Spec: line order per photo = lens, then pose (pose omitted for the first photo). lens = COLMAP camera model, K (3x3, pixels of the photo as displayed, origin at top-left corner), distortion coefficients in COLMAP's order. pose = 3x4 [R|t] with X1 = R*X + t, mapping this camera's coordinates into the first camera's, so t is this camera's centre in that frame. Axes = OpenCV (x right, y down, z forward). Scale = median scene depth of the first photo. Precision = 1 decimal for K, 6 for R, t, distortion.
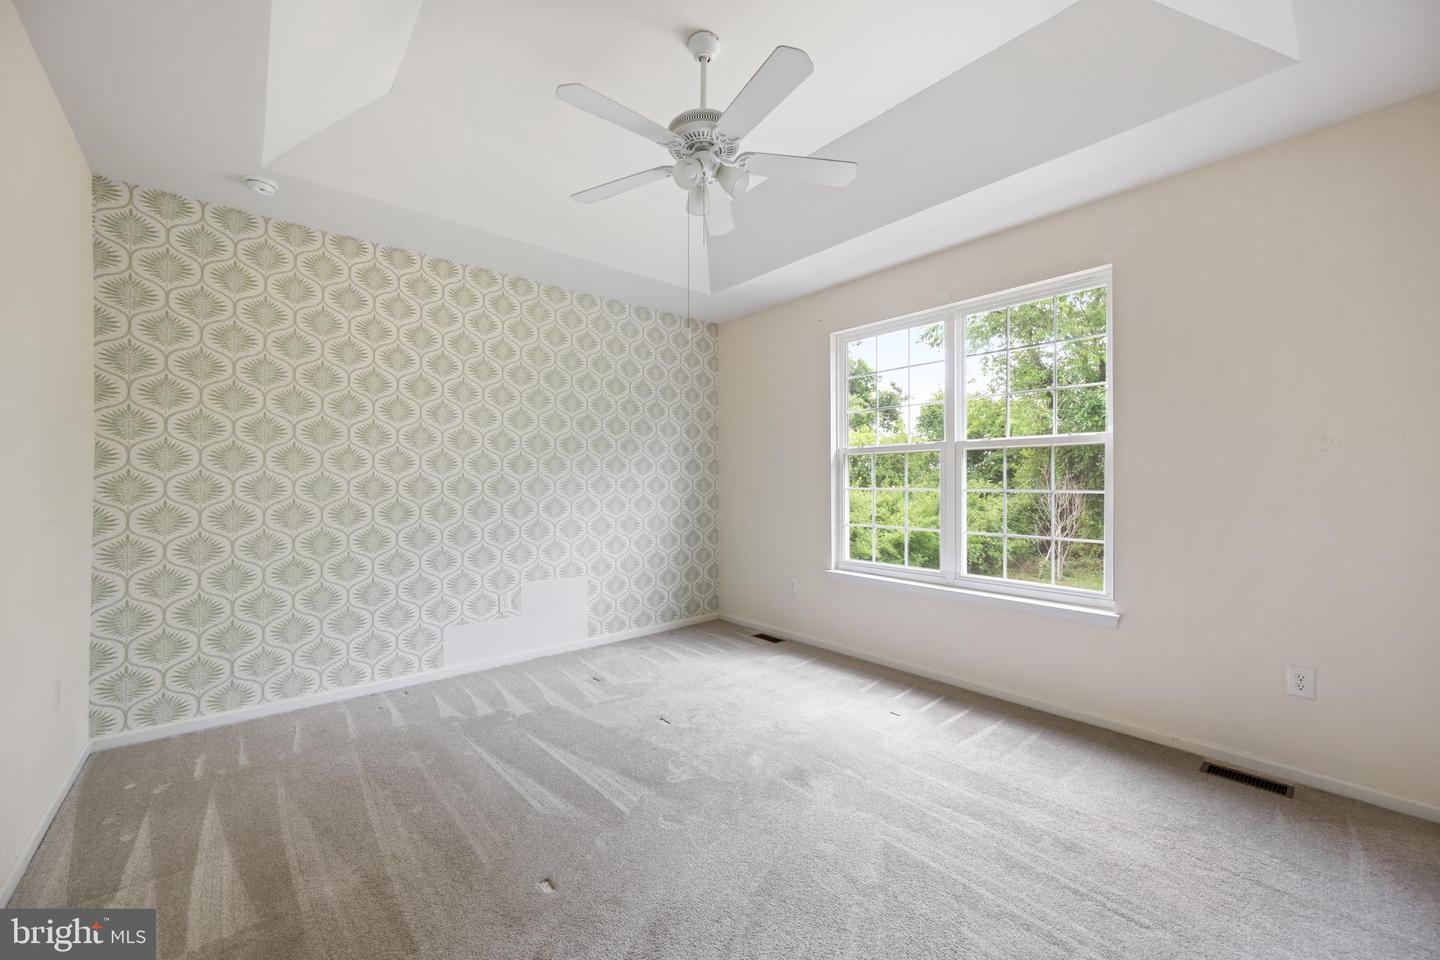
lens RADIAL K [[563.8, 0, 729.3], [0, 563.8, 481.4], [0, 0, 1]] dist [-0.001978, -0.000327]
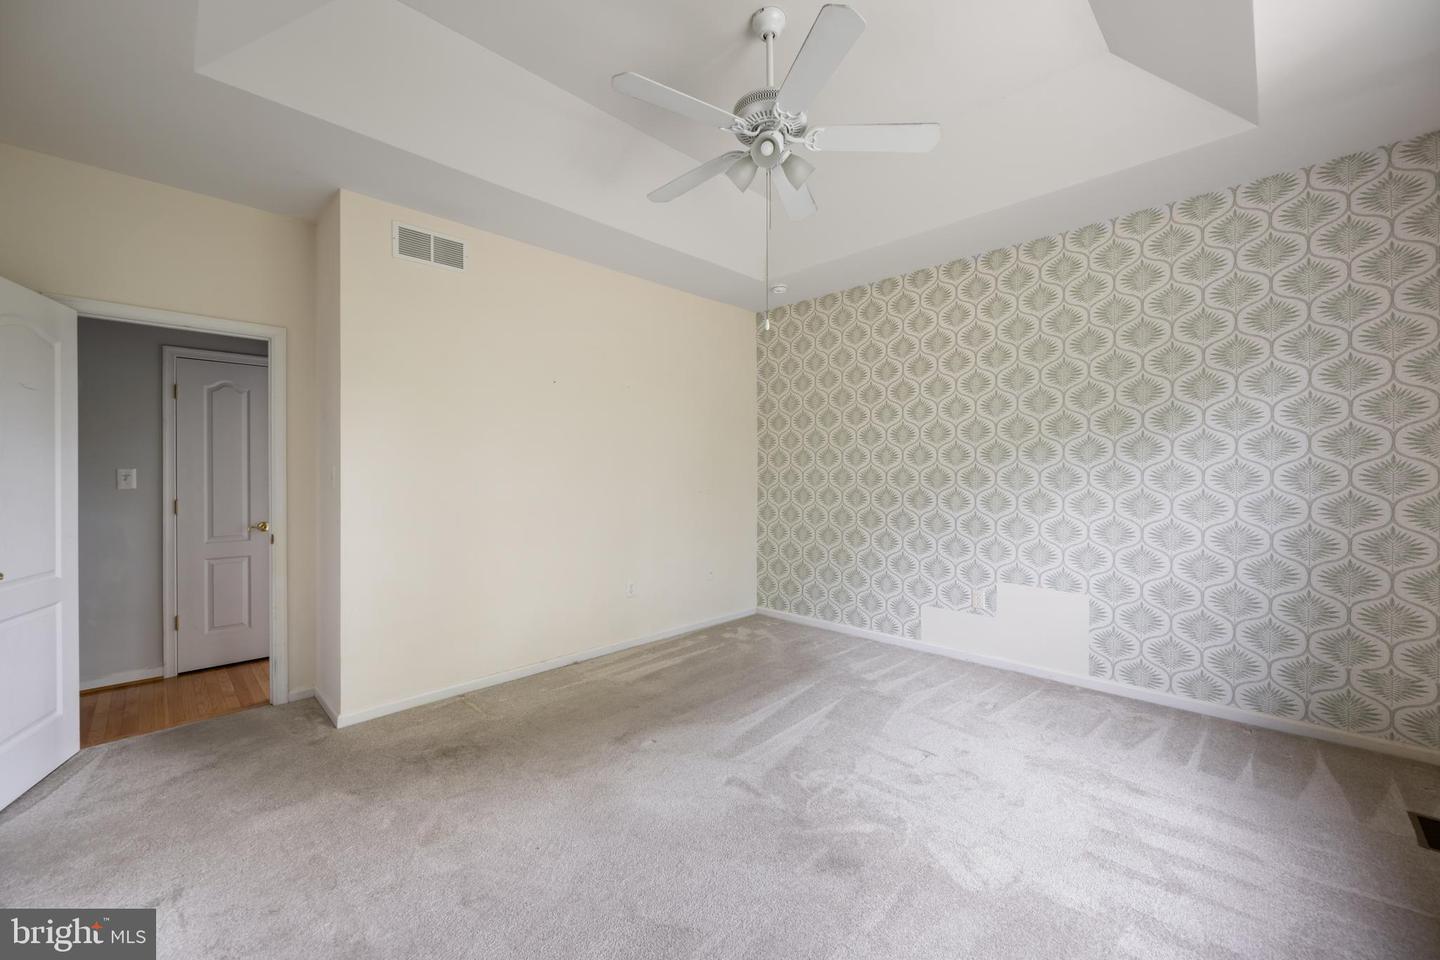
lens RADIAL K [[574.0, 0, 705.4], [0, 574.0, 475.7], [0, 0, 1]] dist [-0.001334, -0.000182]
pose [[0.050259, 0.004312, -0.998727, 0.514782], [0.005418, 0.999975, 0.004590, -0.000608], [0.998722, -0.005642, 0.050235, 0.455923]]
